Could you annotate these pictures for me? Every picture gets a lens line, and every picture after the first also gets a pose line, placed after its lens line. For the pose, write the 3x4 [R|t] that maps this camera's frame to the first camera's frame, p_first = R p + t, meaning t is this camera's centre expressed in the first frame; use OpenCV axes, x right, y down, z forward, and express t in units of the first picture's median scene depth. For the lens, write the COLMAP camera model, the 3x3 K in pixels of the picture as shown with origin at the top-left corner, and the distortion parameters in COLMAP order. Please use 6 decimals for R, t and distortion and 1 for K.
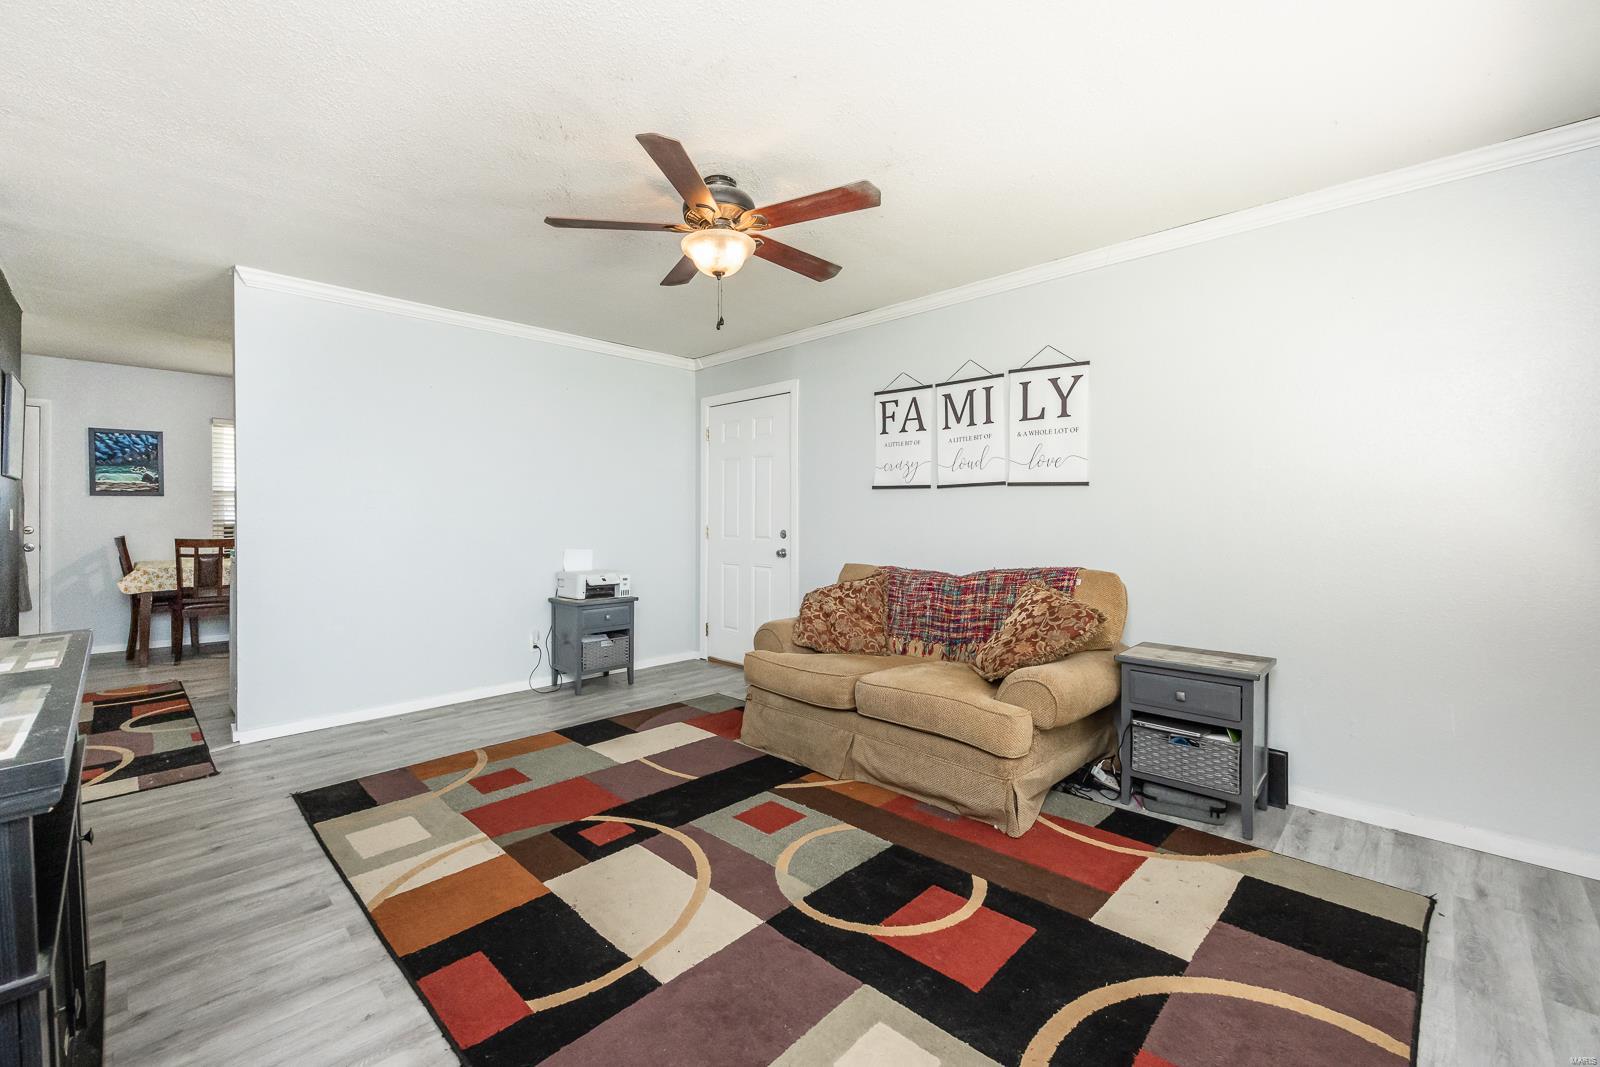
lens RADIAL K [[652.7, 0, 796.2], [0, 652.7, 530.3], [0, 0, 1]] dist [-0.003874, 0.000222]
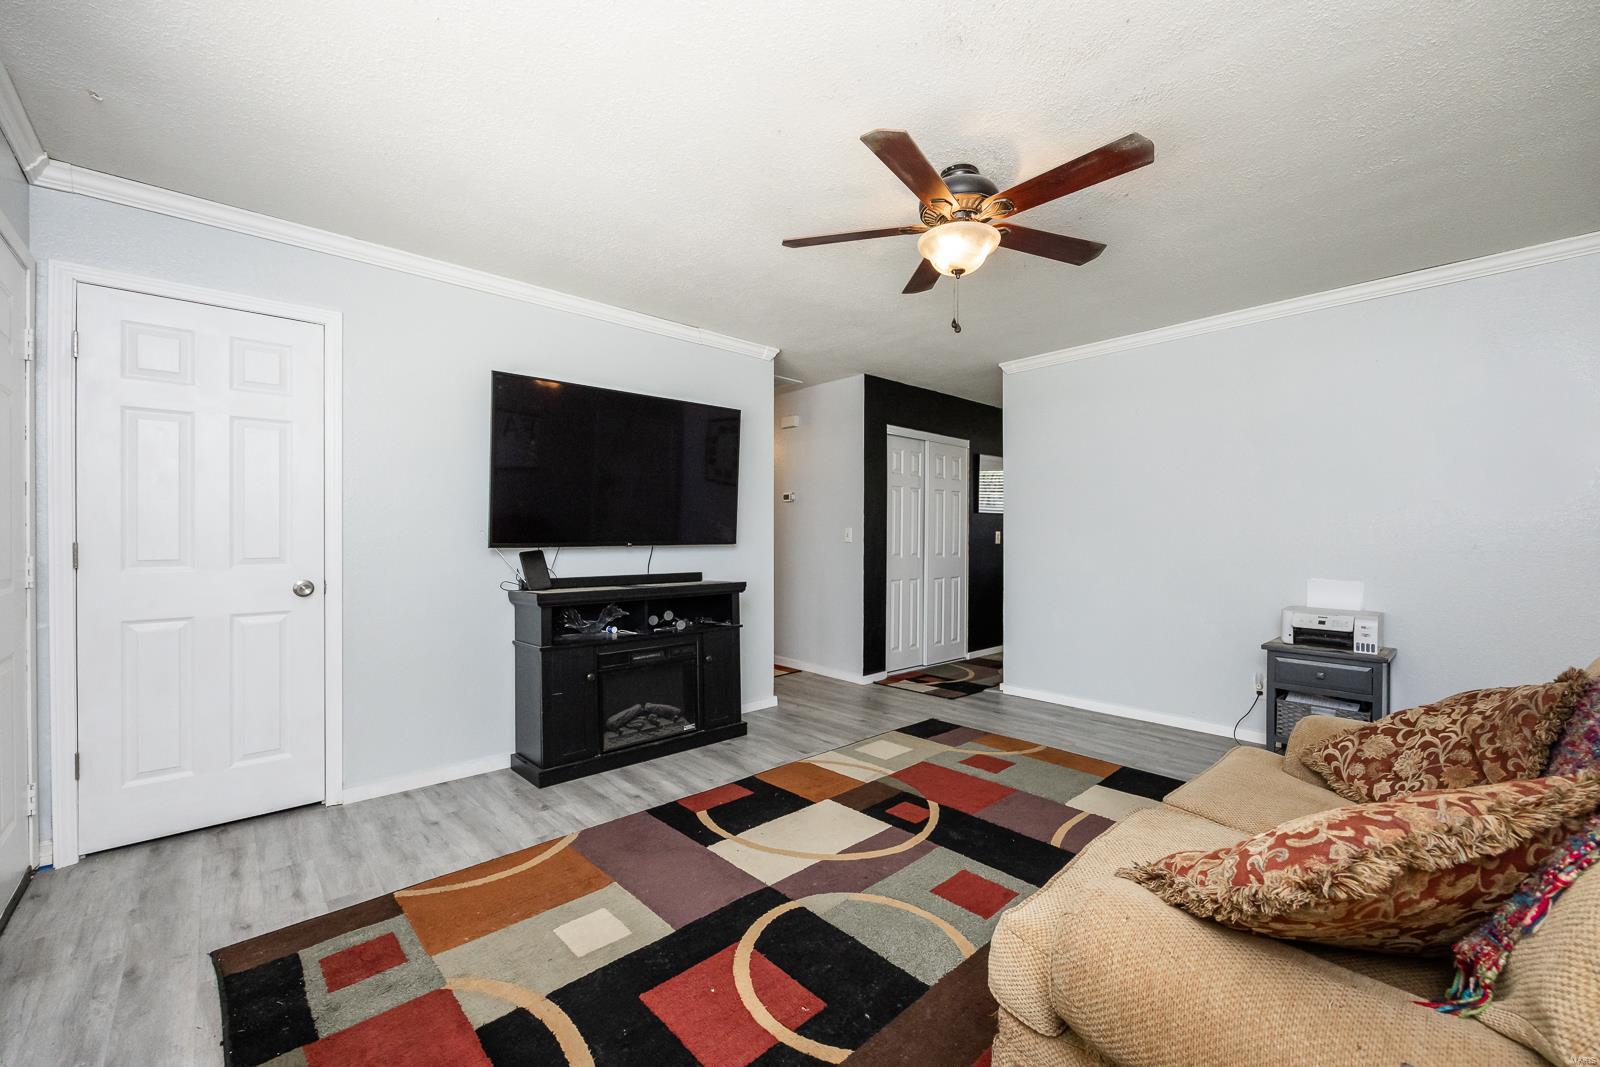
lens RADIAL K [[652.7, 0, 796.2], [0, 652.7, 540.0], [0, 0, 1]] dist [-0.003874, 0.000222]
pose [[-0.062261, 0.005242, -0.998046, 0.820321], [-0.020282, 0.999773, 0.006516, -0.014617], [0.997854, 0.020648, -0.062141, 0.828091]]
